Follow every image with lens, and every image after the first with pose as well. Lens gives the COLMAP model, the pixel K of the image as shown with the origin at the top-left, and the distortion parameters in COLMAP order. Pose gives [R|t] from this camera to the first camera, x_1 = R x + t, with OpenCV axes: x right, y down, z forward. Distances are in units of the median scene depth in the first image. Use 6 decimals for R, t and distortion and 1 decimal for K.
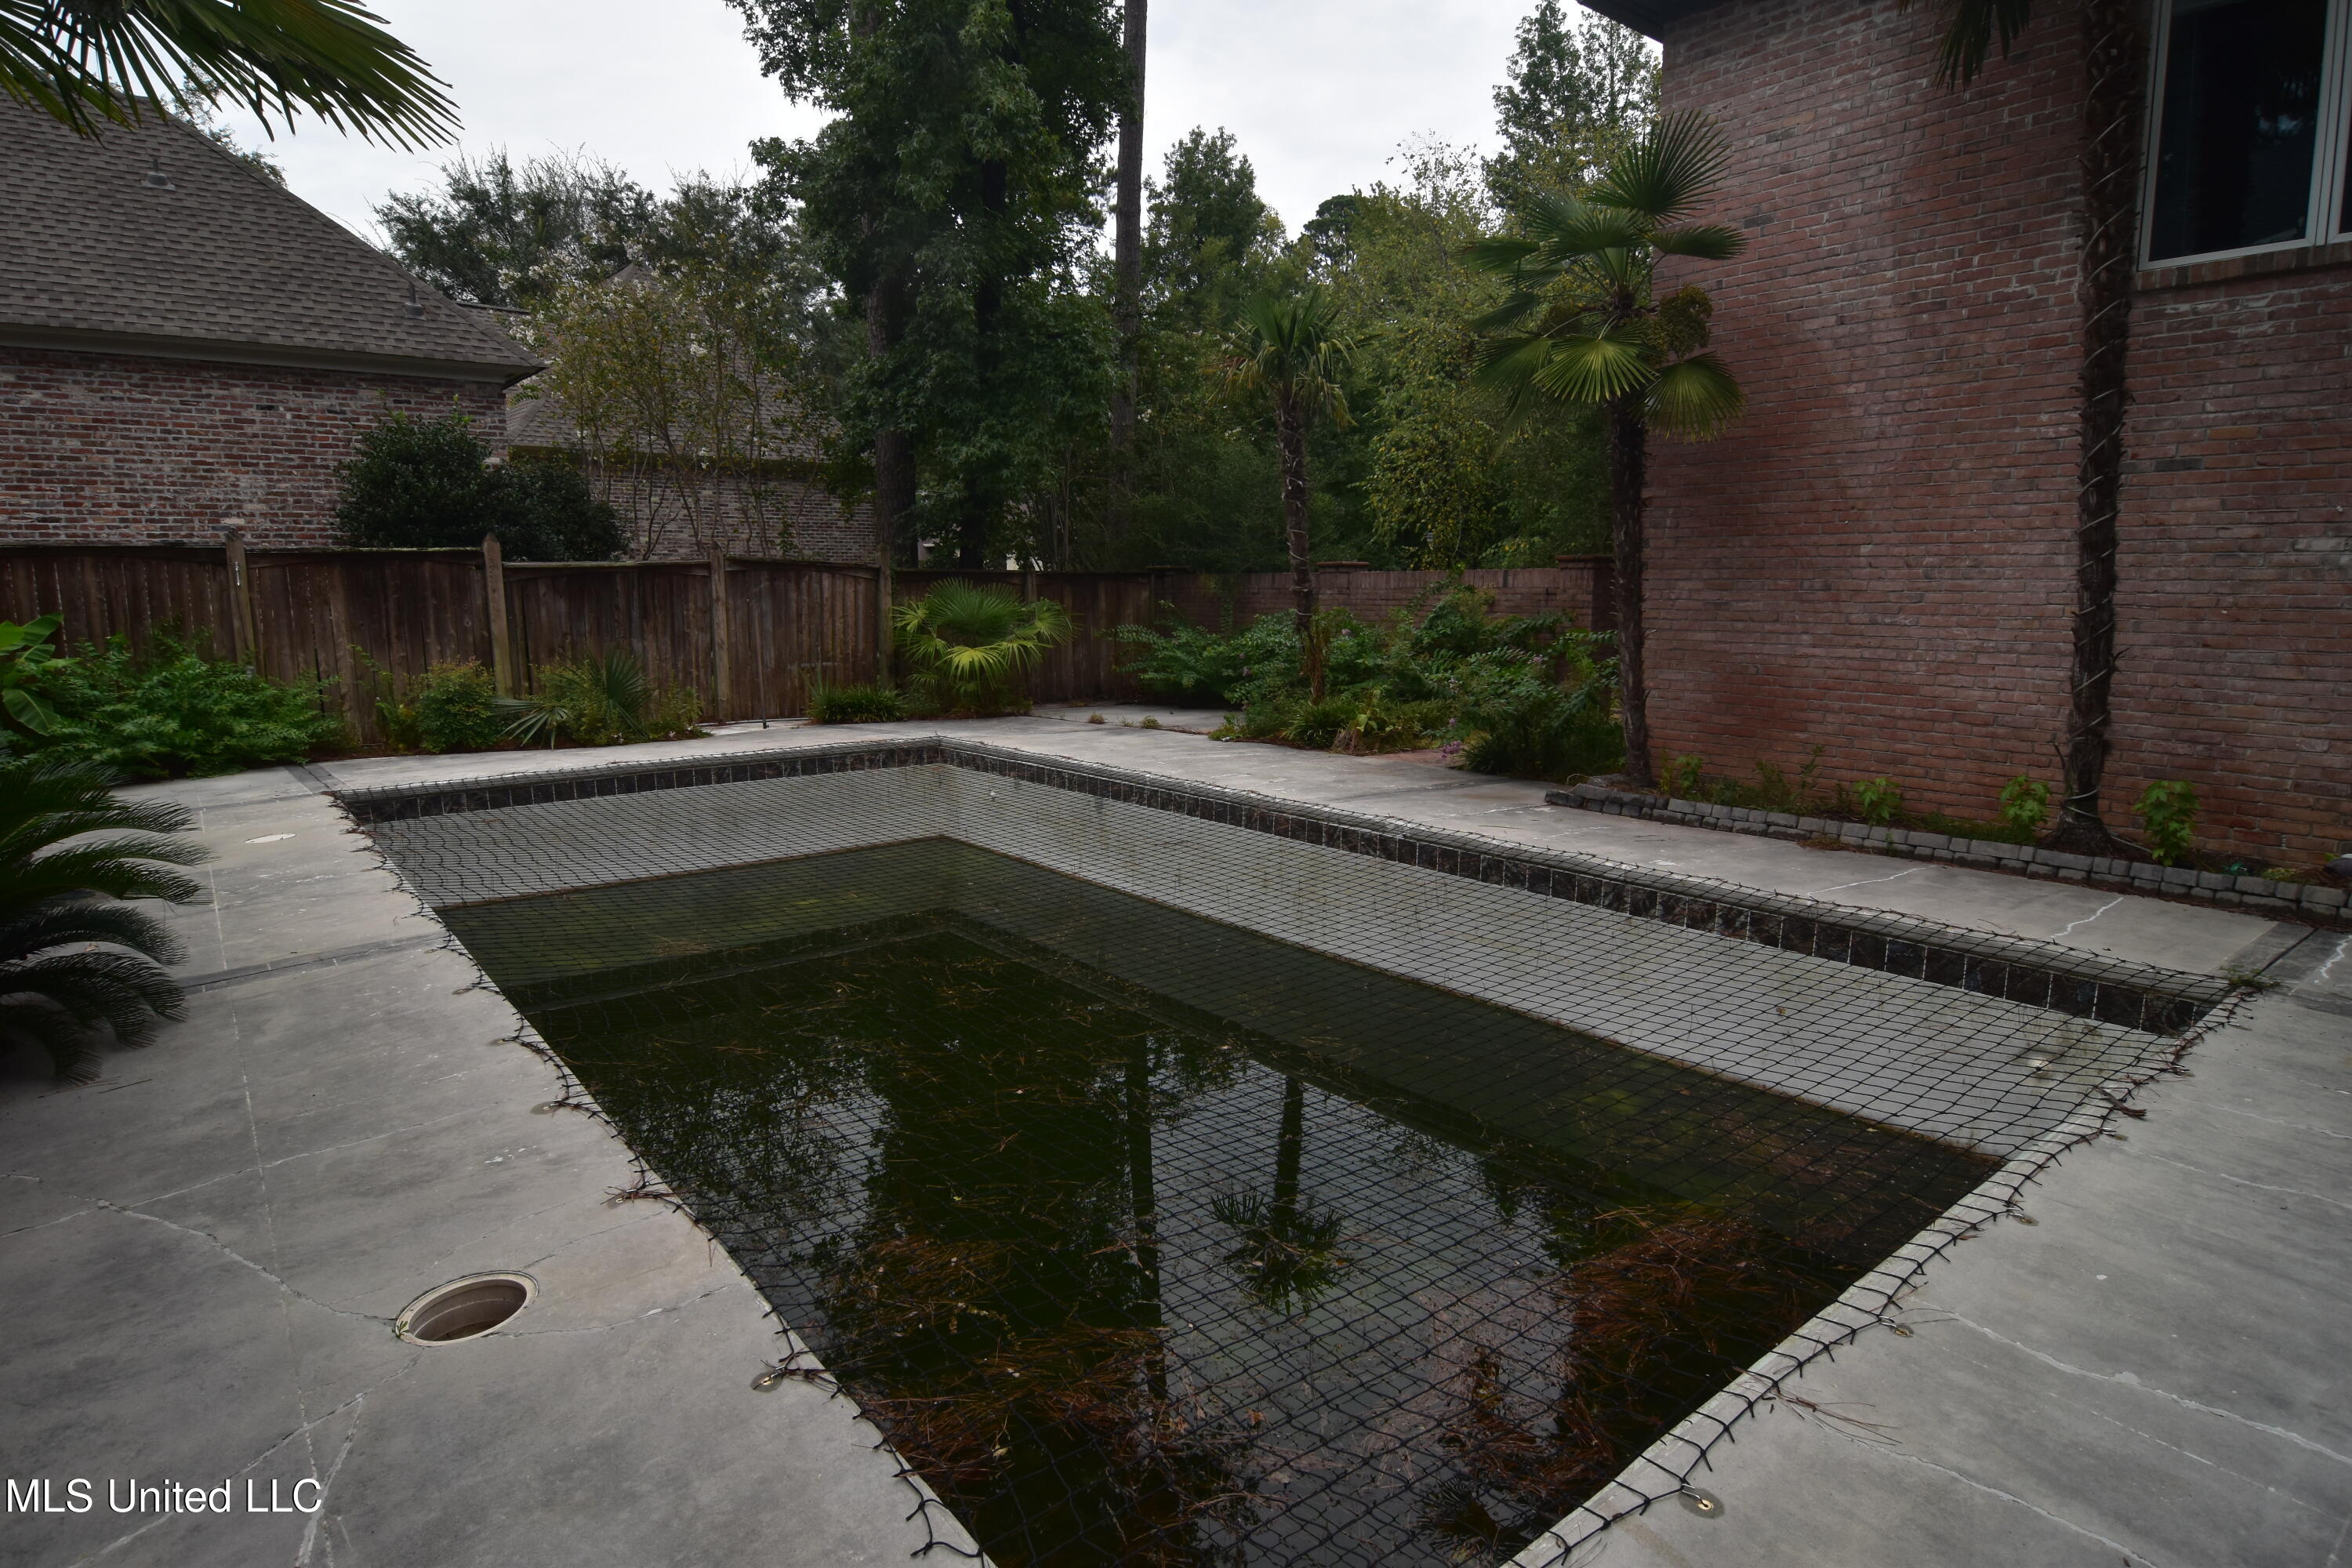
lens RADIAL K [[1268.1, 0, 1171.1], [0, 1268.1, 786.4], [0, 0, 1]] dist [-0.011650, -0.009171]
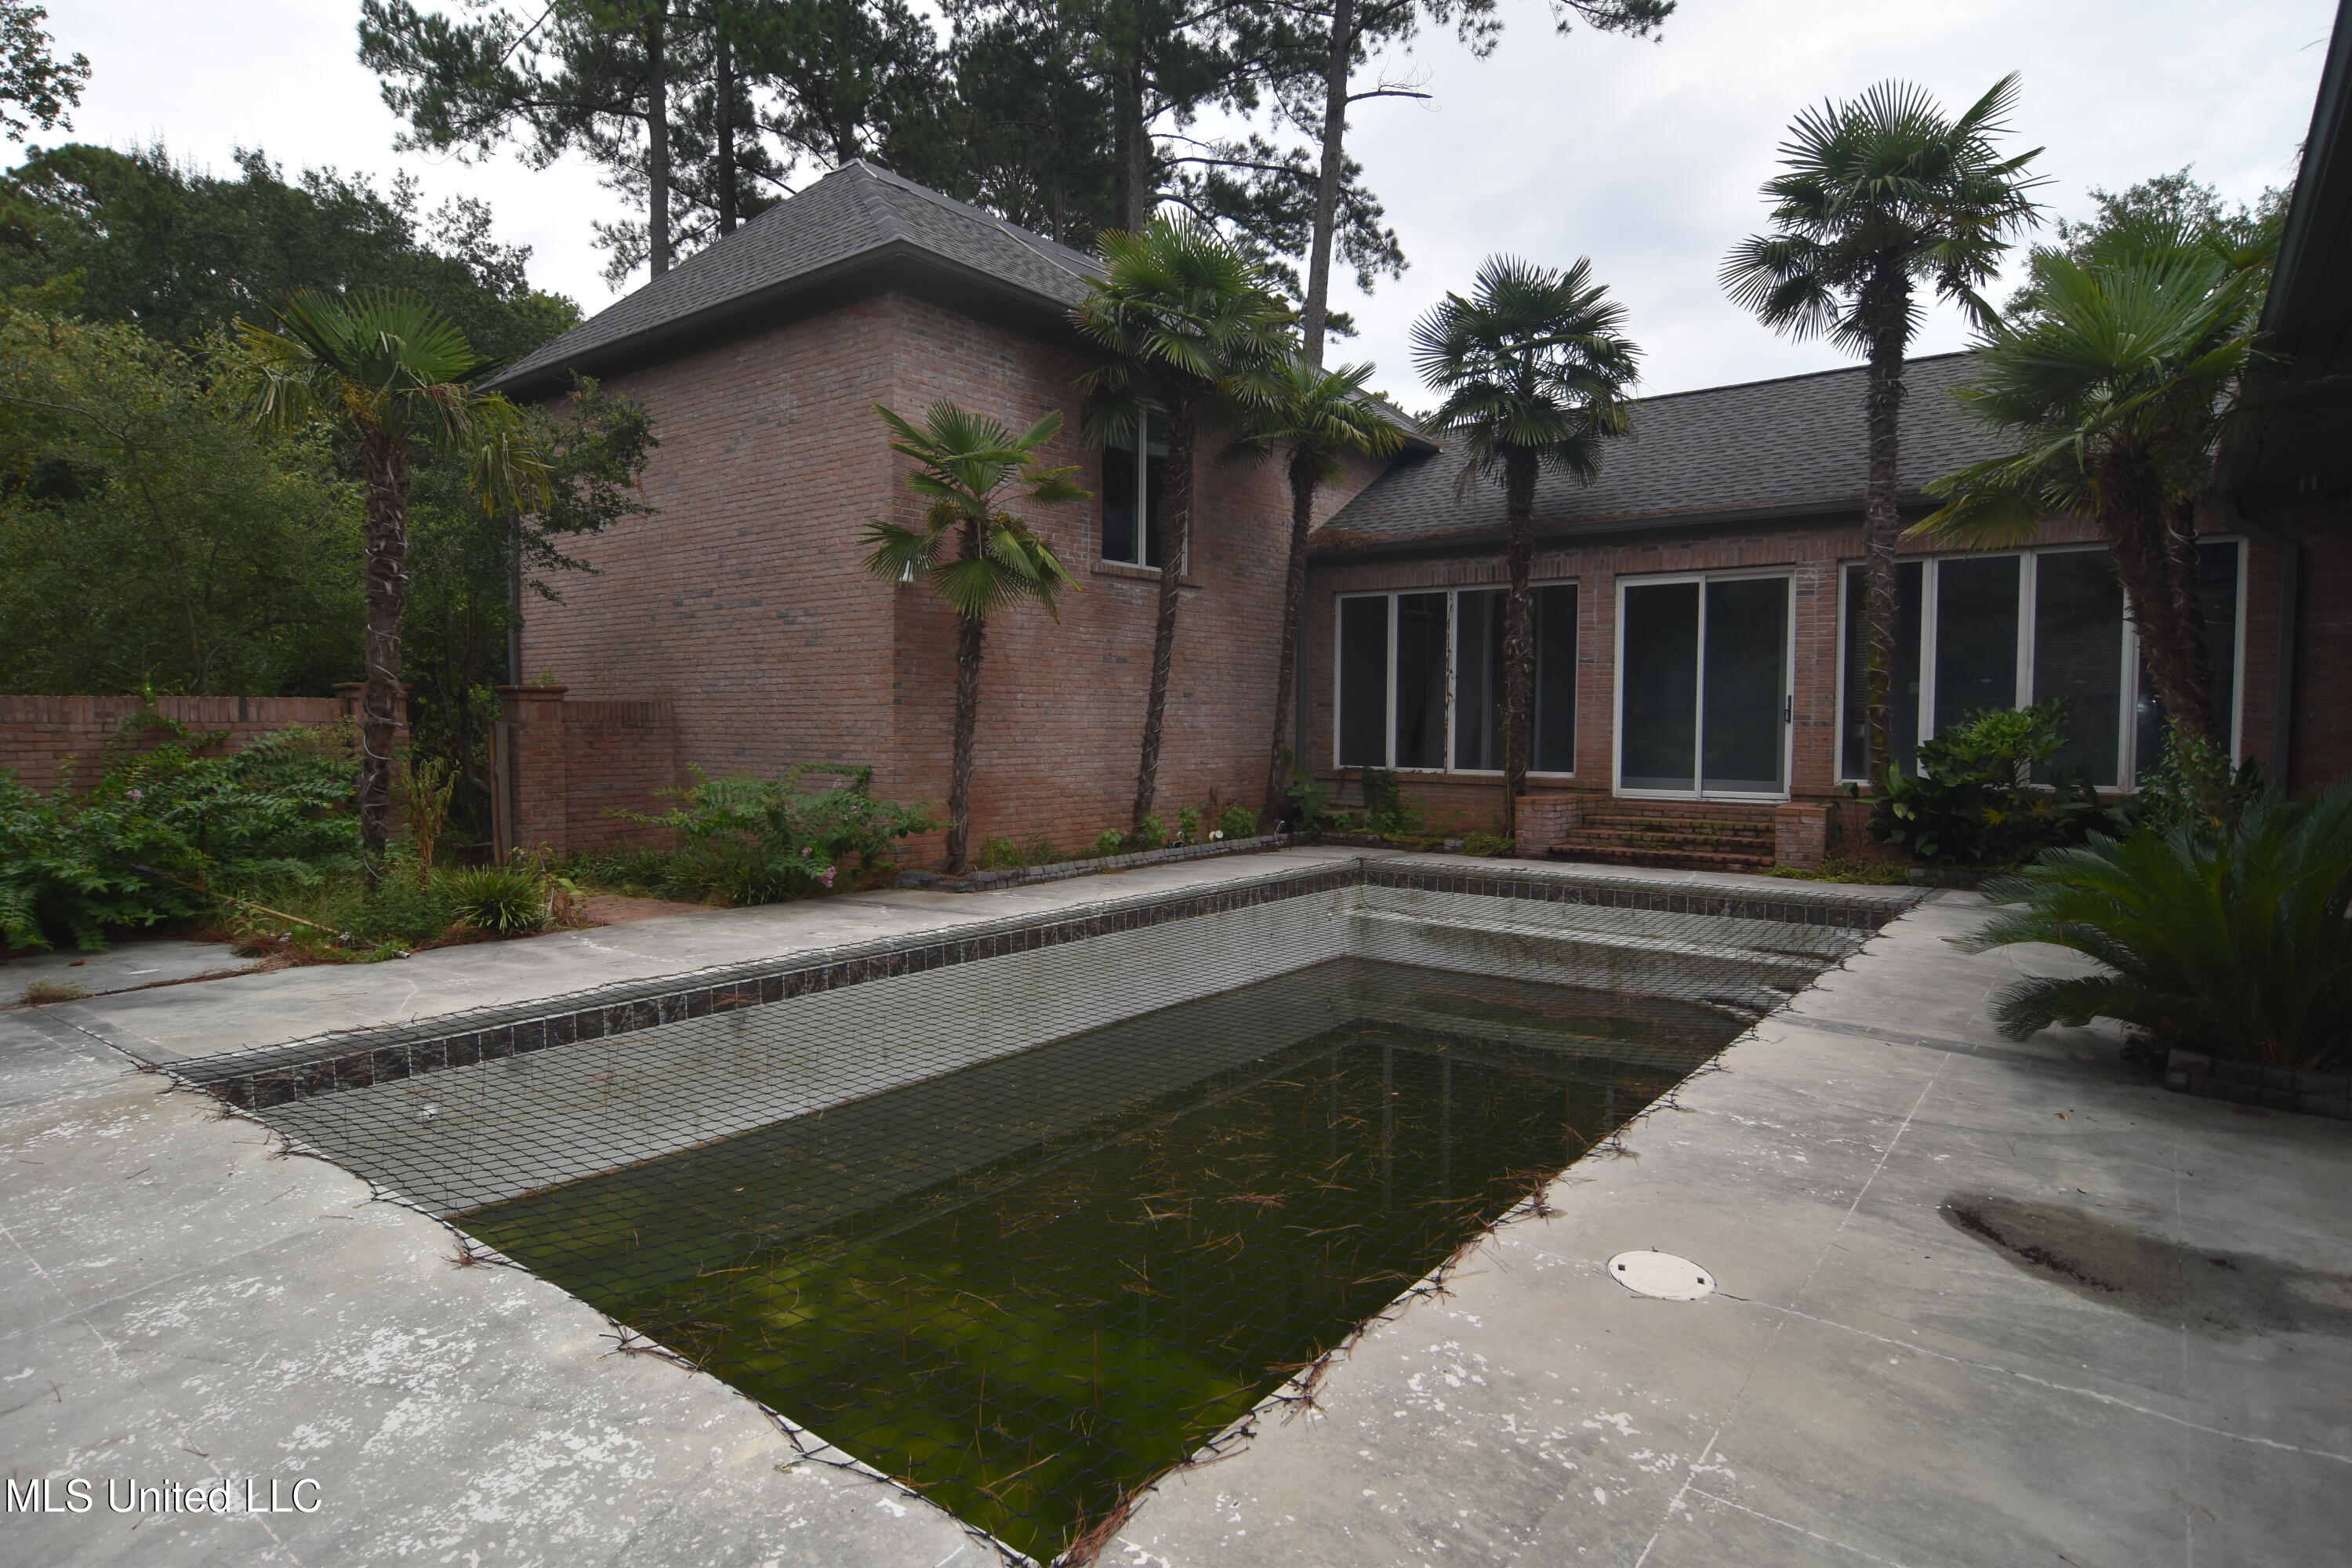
lens RADIAL K [[1268.1, 0, 1172.7], [0, 1268.1, 785.3], [0, 0, 1]] dist [-0.011650, -0.009171]
pose [[-0.238145, -0.045254, 0.970175, -1.055090], [0.153242, 0.984651, 0.083545, -0.181521], [-0.959064, 0.168568, -0.227555, 1.202396]]
